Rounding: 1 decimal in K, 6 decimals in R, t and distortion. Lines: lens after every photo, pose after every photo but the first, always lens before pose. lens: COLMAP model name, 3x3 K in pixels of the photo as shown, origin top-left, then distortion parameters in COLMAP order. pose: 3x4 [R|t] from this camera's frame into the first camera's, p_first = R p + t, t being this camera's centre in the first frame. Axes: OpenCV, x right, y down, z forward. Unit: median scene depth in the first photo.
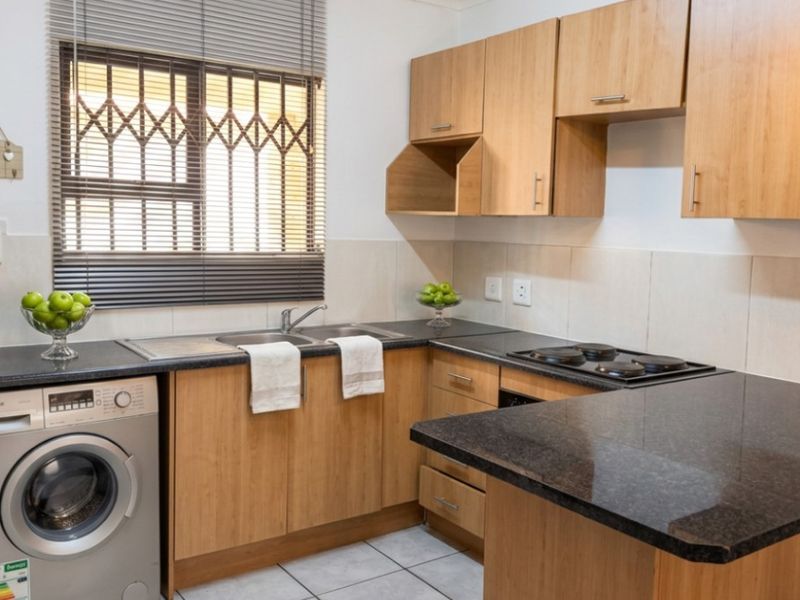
lens RADIAL K [[754.7, 0, 400.0], [0, 754.7, 300.0], [0, 0, 1]] dist [0.005887, 0.001846]
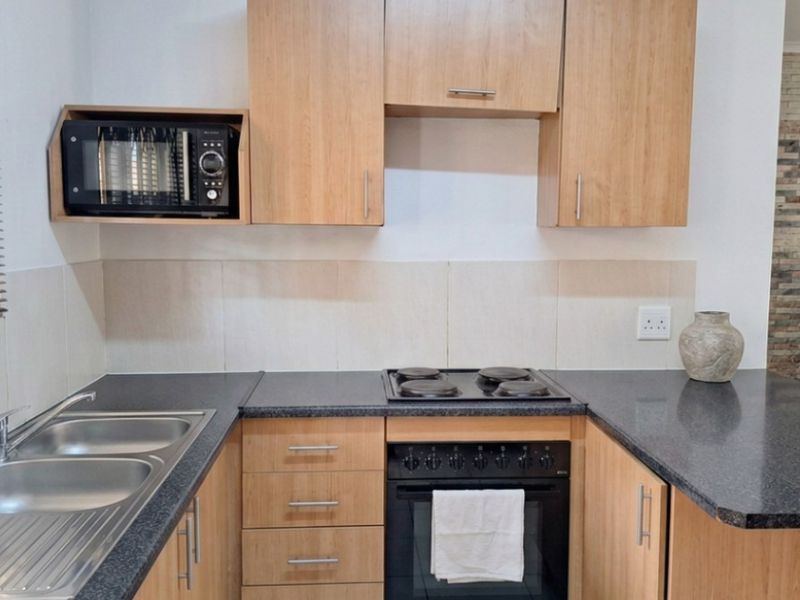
lens RADIAL K [[754.7, 0, 400.0], [0, 754.7, 300.0], [0, 0, 1]] dist [0.005887, 0.001846]
pose [[0.533533, -0.096488, 0.840257, -0.549894], [0.090791, 0.994265, 0.056524, -0.081315], [-0.840892, 0.046130, 0.539233, 0.608906]]
